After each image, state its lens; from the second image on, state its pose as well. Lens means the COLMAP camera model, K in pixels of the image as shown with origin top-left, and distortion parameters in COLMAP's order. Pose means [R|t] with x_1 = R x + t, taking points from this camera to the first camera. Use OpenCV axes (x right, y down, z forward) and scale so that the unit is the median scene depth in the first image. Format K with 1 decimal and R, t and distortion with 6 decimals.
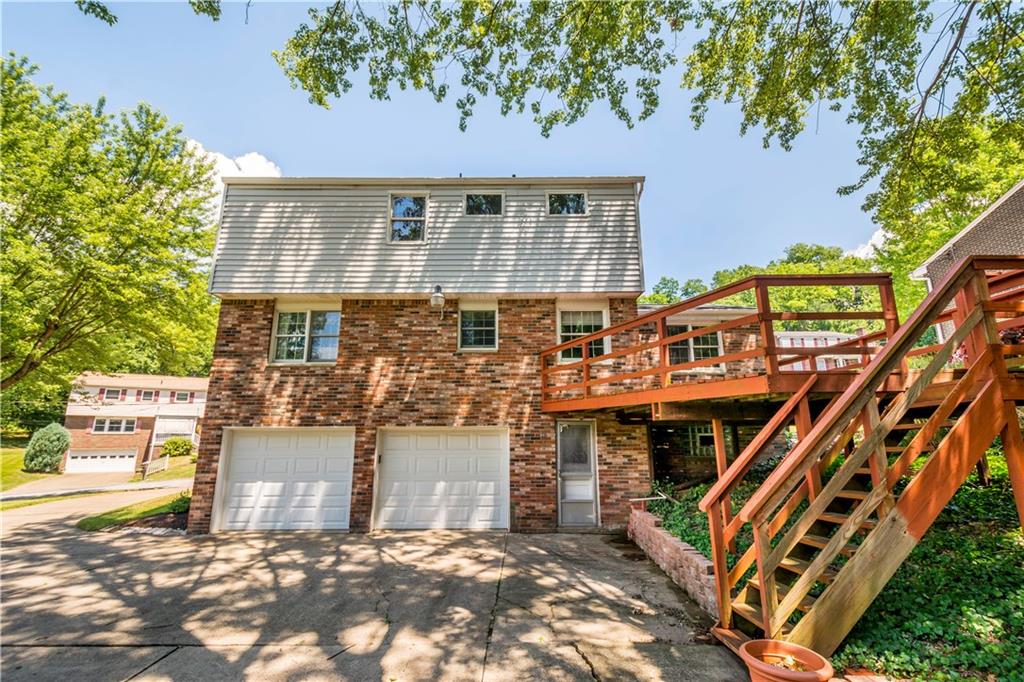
lens RADIAL K [[451.3, 0, 511.3], [0, 451.3, 336.2], [0, 0, 1]] dist [0.005101, 0.000040]
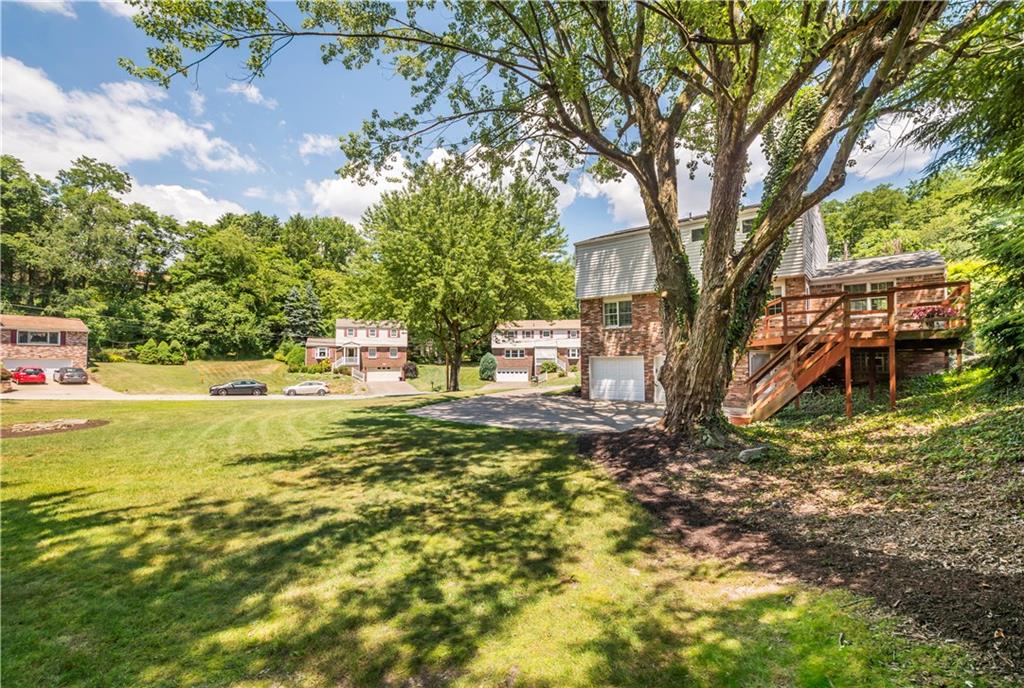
lens RADIAL K [[445.1, 0, 507.2], [0, 445.1, 342.0], [0, 0, 1]] dist [0.002509, 0.000065]
pose [[0.772938, -0.029646, -0.633788, 0.459731], [0.141977, 0.981659, 0.127230, -0.208593], [0.618393, -0.188324, 0.762971, -0.928180]]
